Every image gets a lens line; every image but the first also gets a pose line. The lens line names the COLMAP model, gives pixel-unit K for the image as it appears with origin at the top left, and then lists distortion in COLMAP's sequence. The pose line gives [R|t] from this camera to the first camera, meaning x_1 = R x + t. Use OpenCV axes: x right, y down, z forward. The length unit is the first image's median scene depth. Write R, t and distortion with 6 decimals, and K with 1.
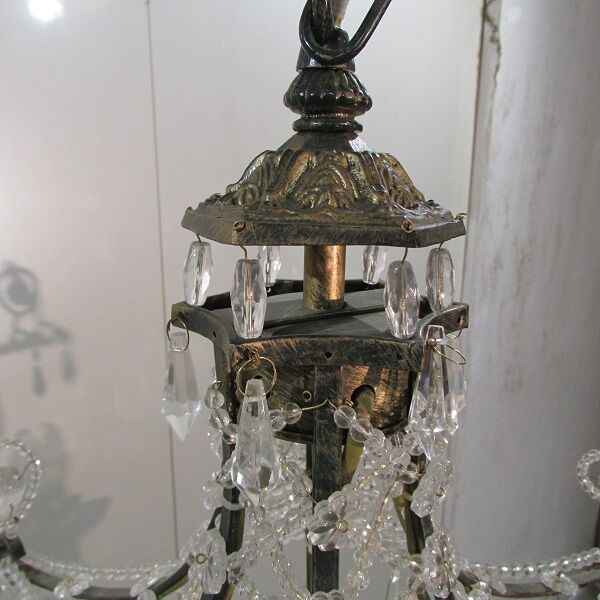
lens RADIAL K [[578.9, 0, 300.0], [0, 578.9, 300.0], [0, 0, 1]] dist [-0.004337, -0.019757]
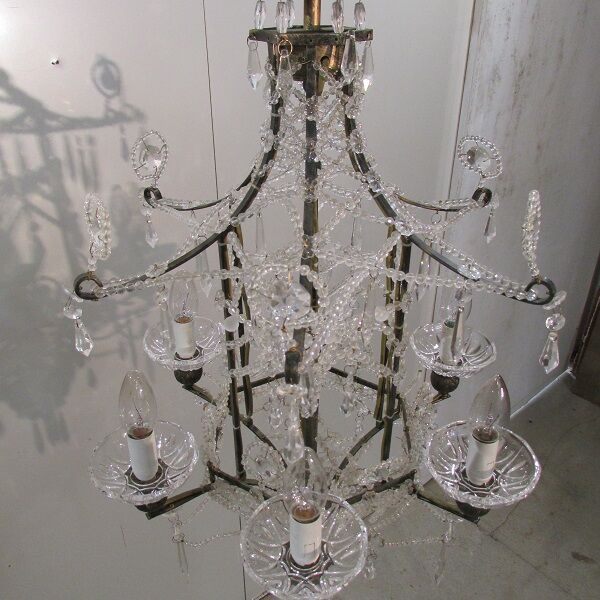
lens RADIAL K [[578.9, 0, 300.0], [0, 578.9, 300.0], [0, 0, 1]] dist [-0.004337, -0.019757]
pose [[0.999271, 0.009468, -0.036995, 0.024569], [0.000832, 0.963151, 0.268961, 0.121595], [0.038178, -0.268796, 0.962440, -0.442644]]
